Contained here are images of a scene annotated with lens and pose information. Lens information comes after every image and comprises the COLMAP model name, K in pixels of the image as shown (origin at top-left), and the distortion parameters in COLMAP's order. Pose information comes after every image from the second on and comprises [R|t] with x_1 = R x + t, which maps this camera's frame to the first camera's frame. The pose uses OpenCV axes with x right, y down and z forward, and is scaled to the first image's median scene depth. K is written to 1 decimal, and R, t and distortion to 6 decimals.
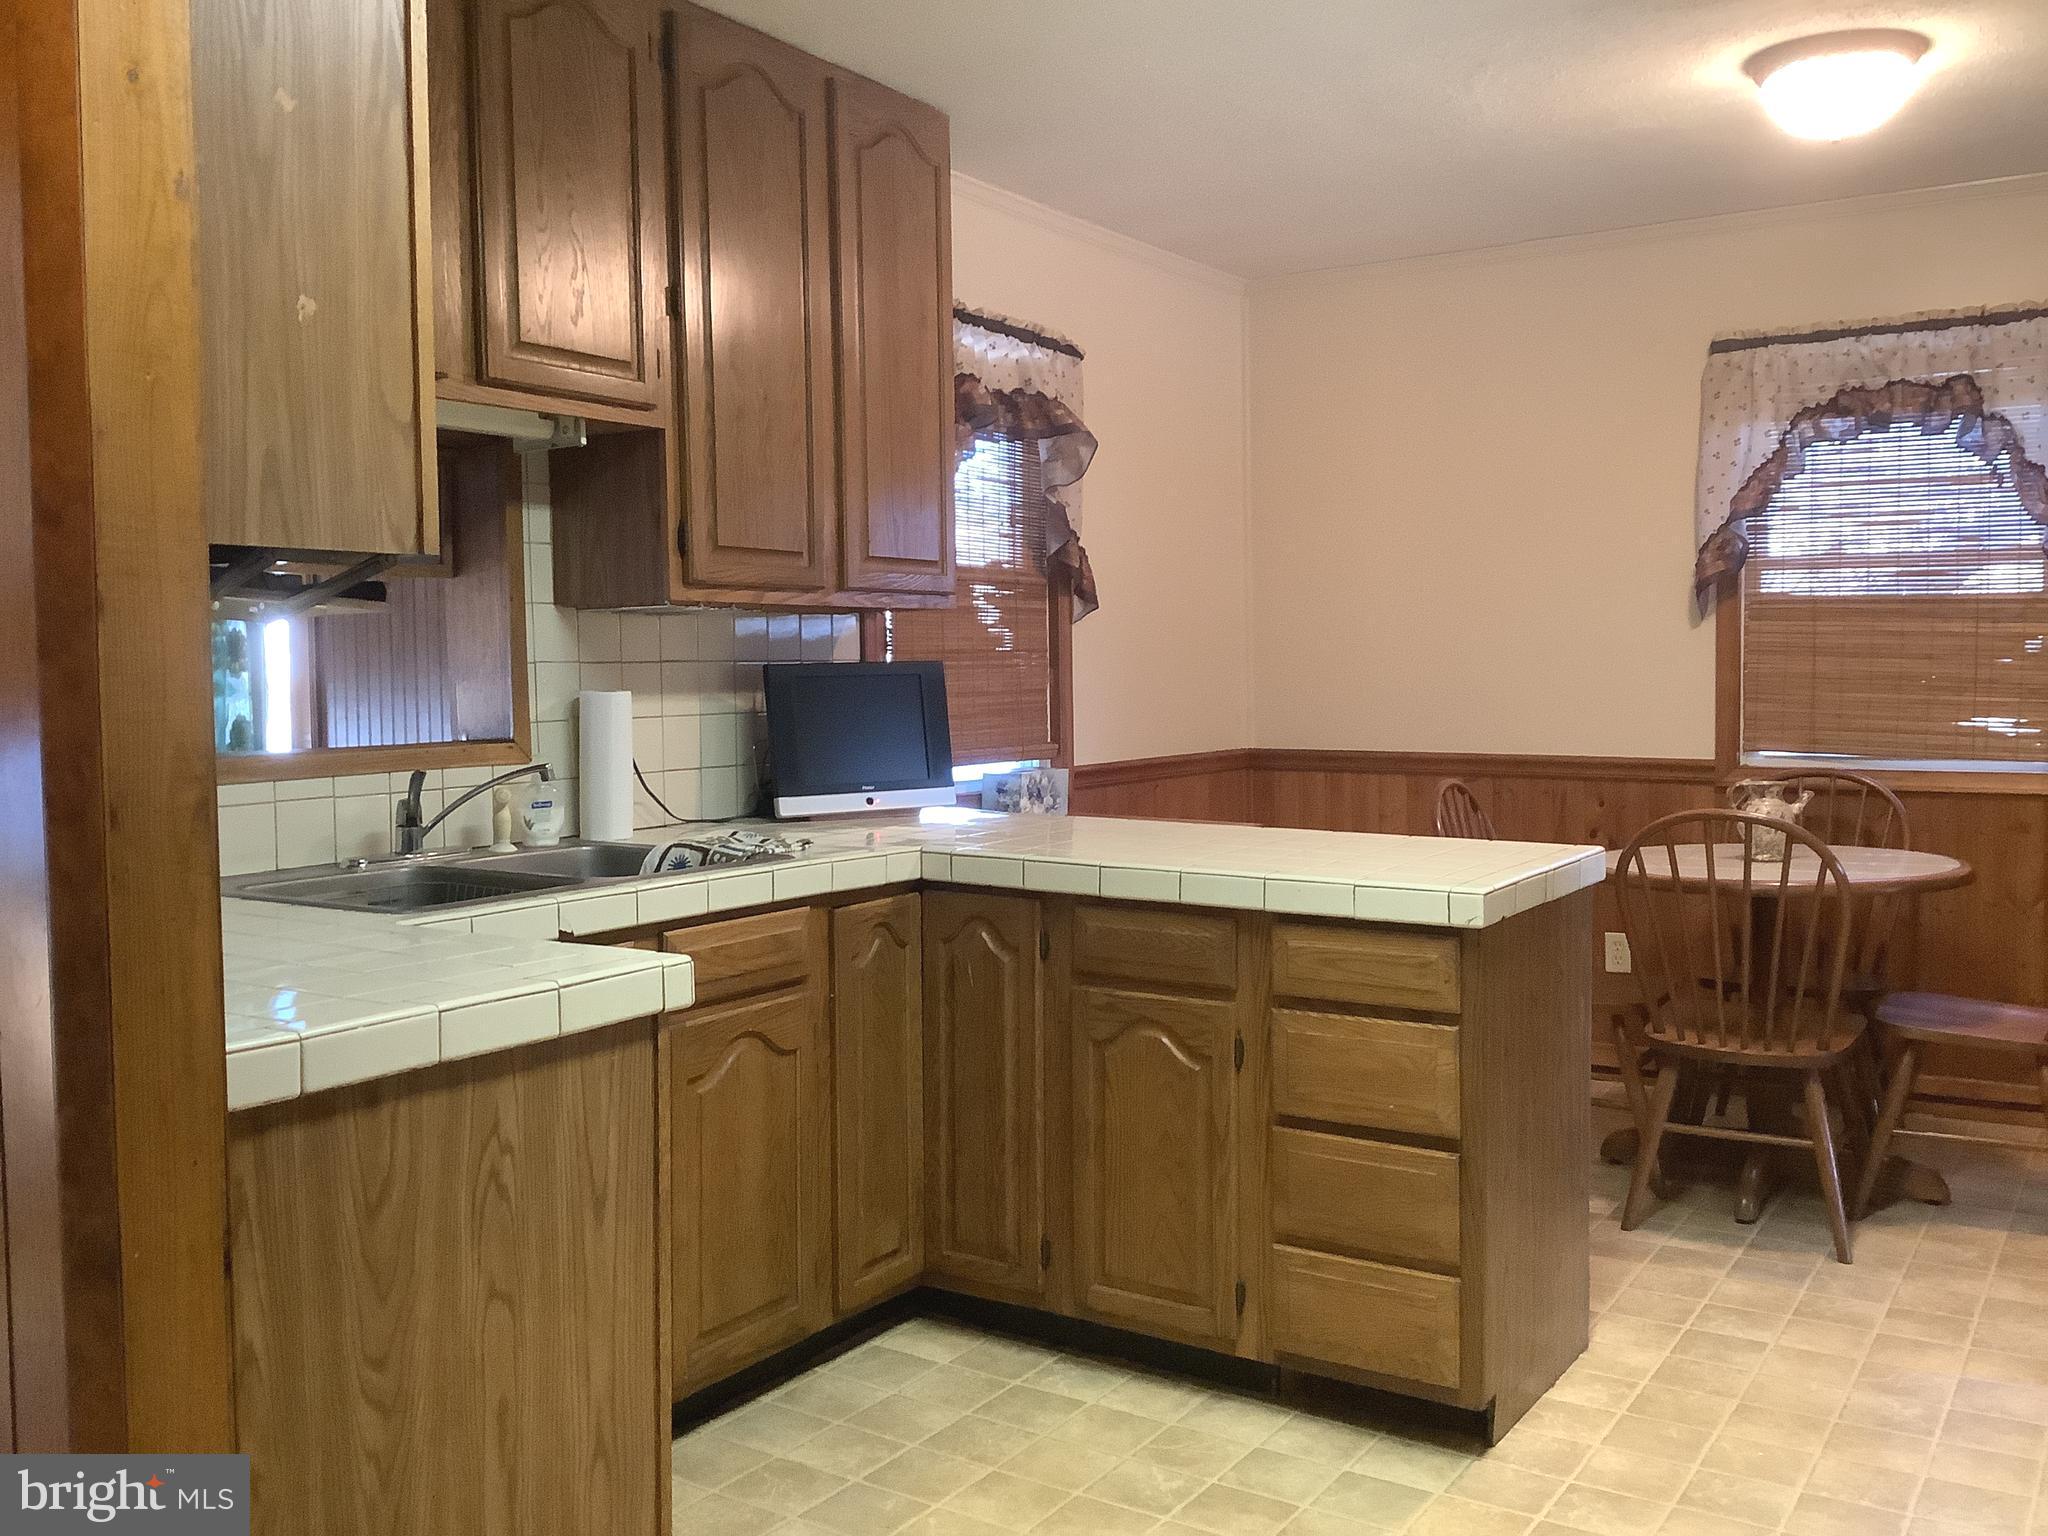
lens RADIAL K [[1839.9, 0, 1011.5], [0, 1839.9, 769.8], [0, 0, 1]] dist [0.122754, -0.222397]
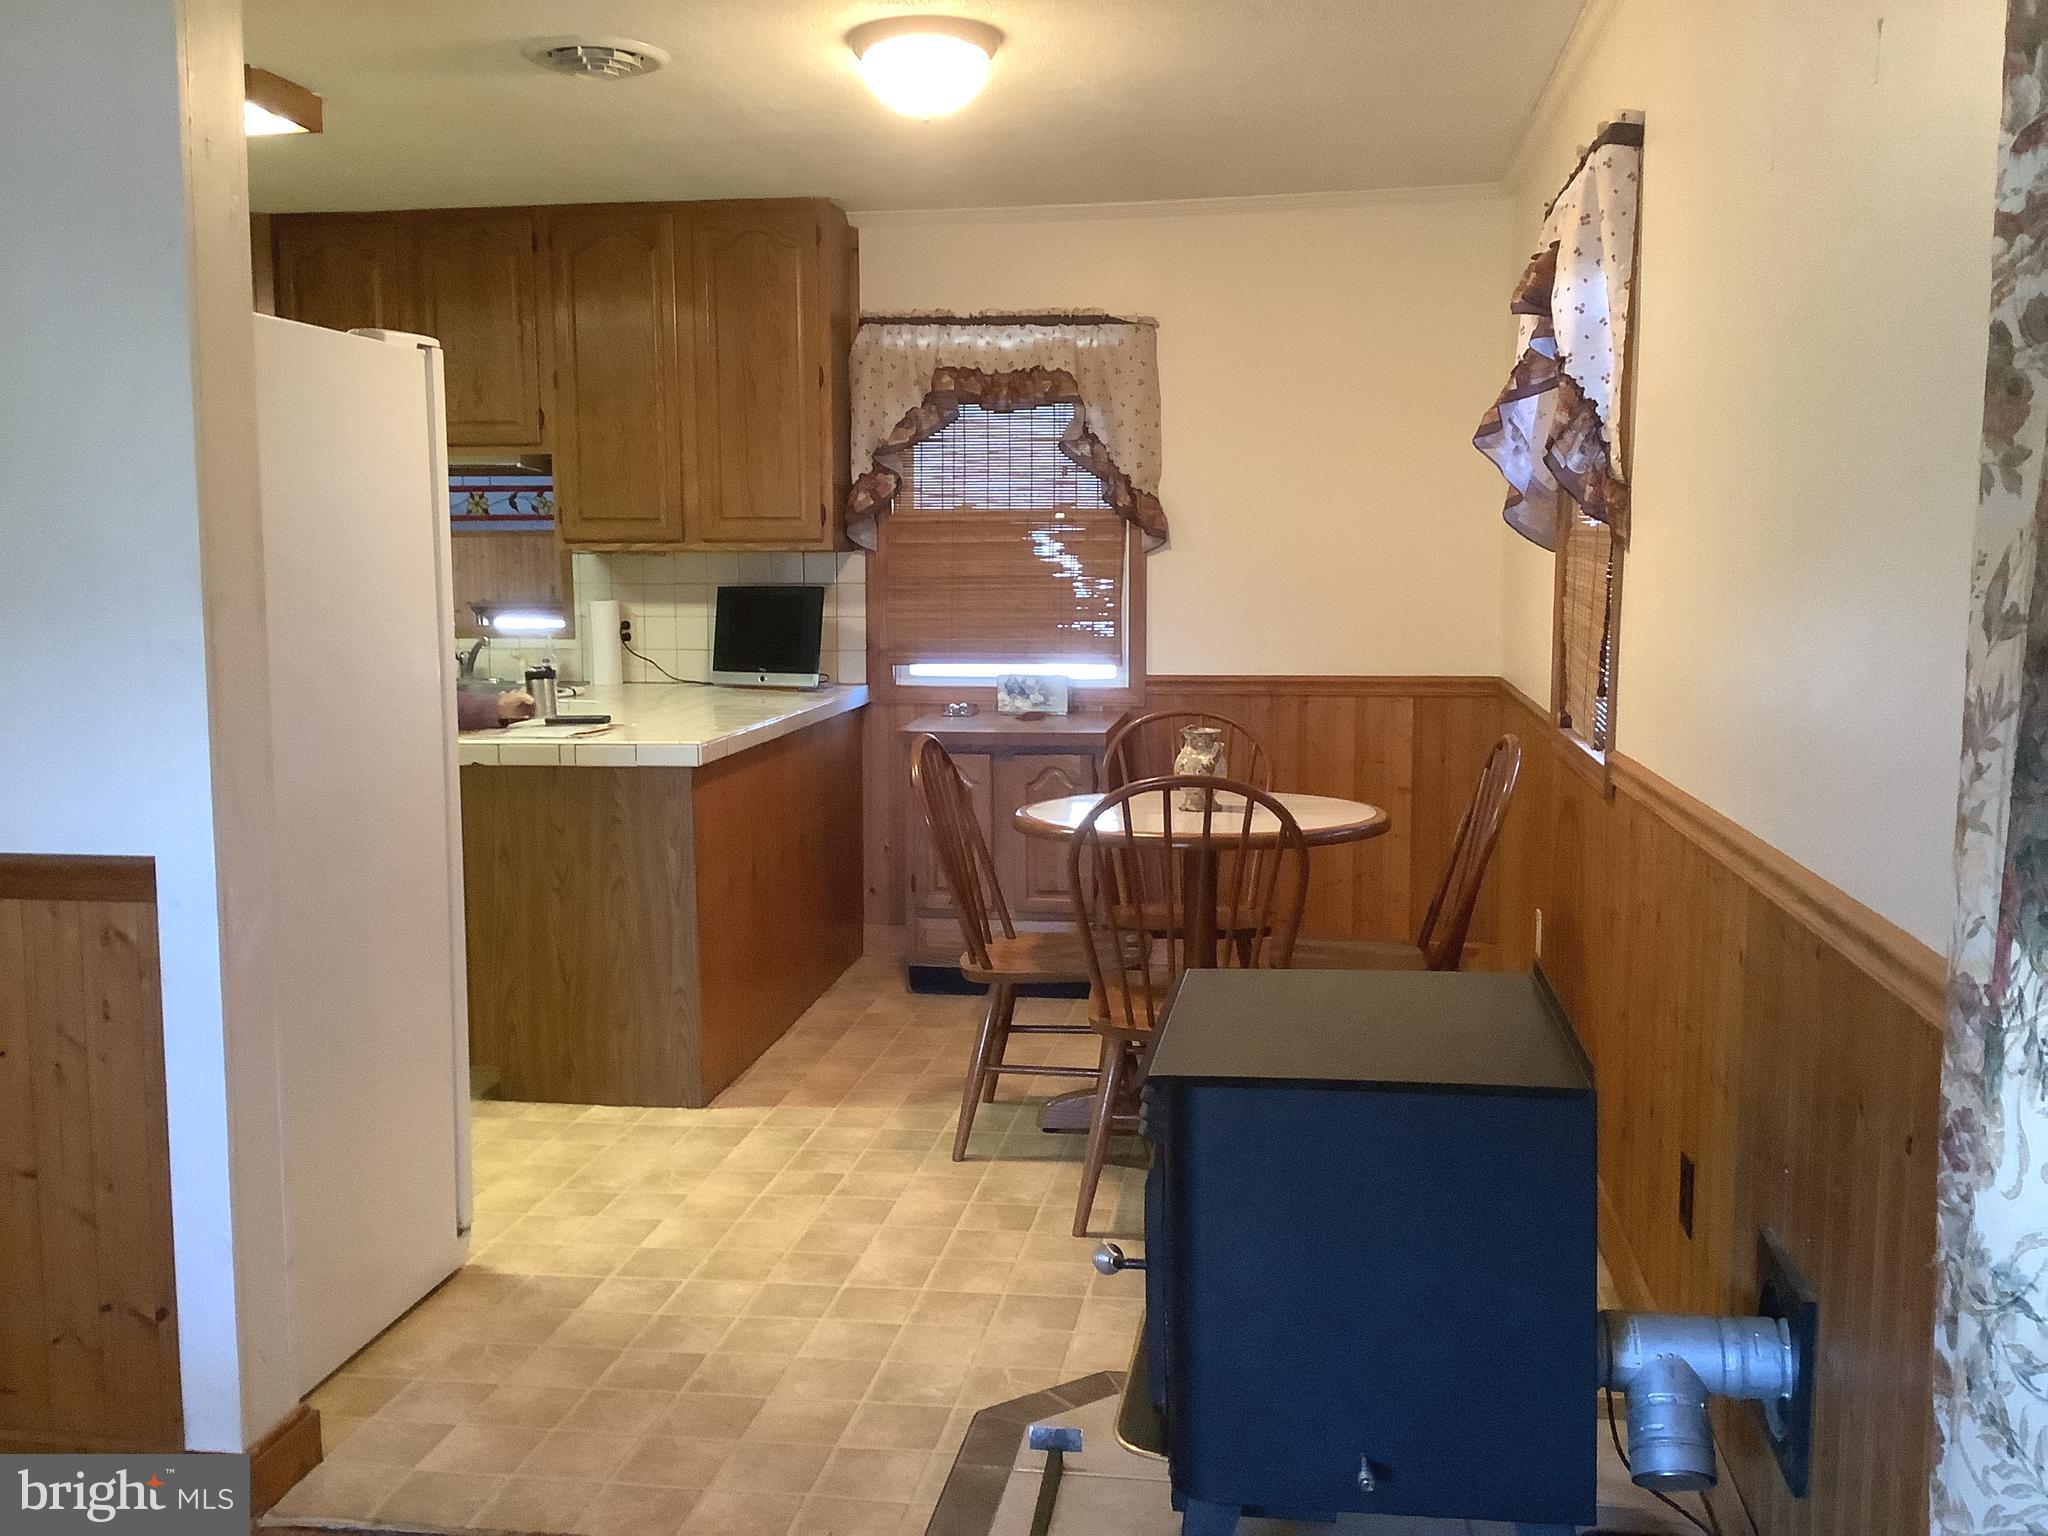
lens RADIAL K [[1780.1, 0, 1024.0], [0, 1780.1, 768.0], [0, 0, 1]] dist [0.106128, 0.001376]
pose [[0.374340, 0.091245, -0.922792, 1.355647], [-0.053096, 0.995623, 0.076908, -0.033846], [0.925770, 0.020207, 0.377546, 0.646892]]
